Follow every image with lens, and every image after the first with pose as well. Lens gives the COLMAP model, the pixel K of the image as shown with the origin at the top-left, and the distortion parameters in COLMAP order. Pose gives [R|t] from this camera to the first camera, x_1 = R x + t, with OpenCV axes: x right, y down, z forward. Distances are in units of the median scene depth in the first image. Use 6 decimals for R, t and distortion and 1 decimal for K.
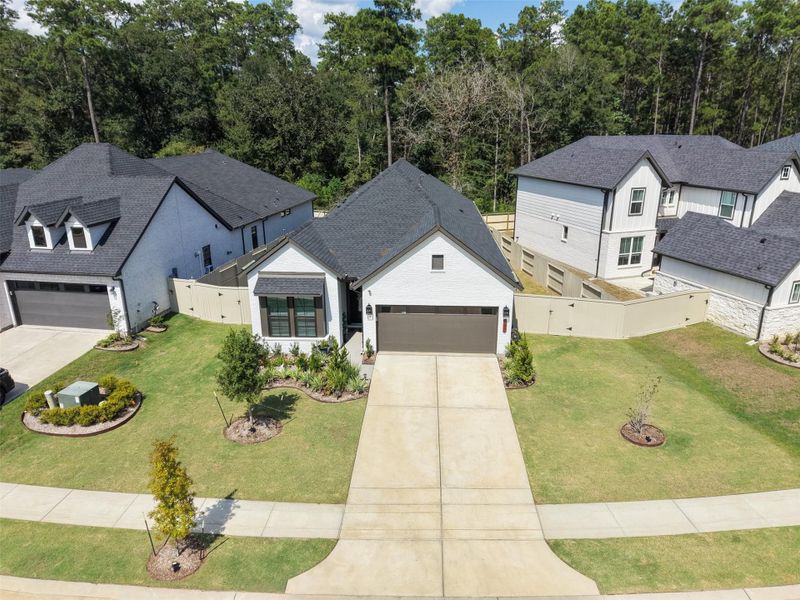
lens RADIAL K [[481.2, 0, 422.2], [0, 481.2, 219.2], [0, 0, 1]] dist [0.020812, -0.011983]
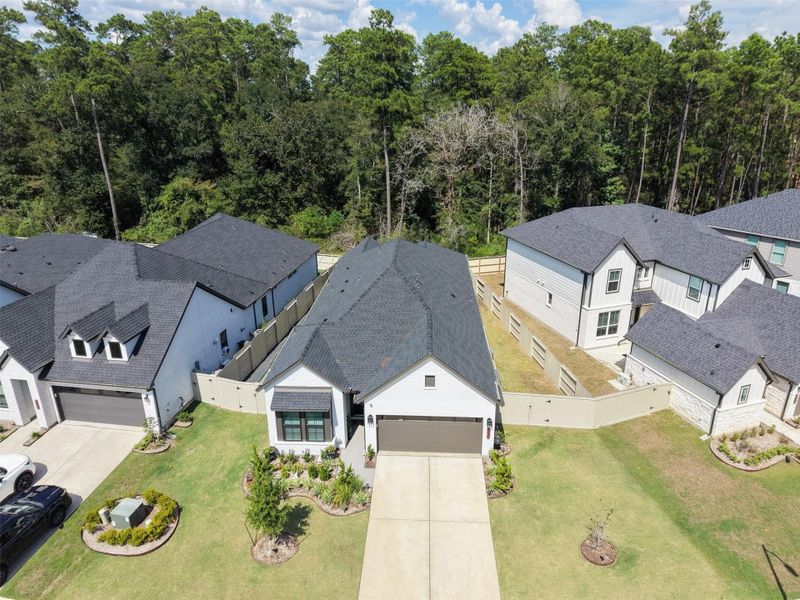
lens RADIAL K [[481.2, 0, 422.2], [0, 481.2, 219.2], [0, 0, 1]] dist [0.020812, -0.011983]
pose [[0.999996, 0.000259, 0.002813, 0.008504], [-0.000368, 0.999254, 0.038617, -0.294081], [-0.002801, -0.038618, 0.999250, -0.119275]]
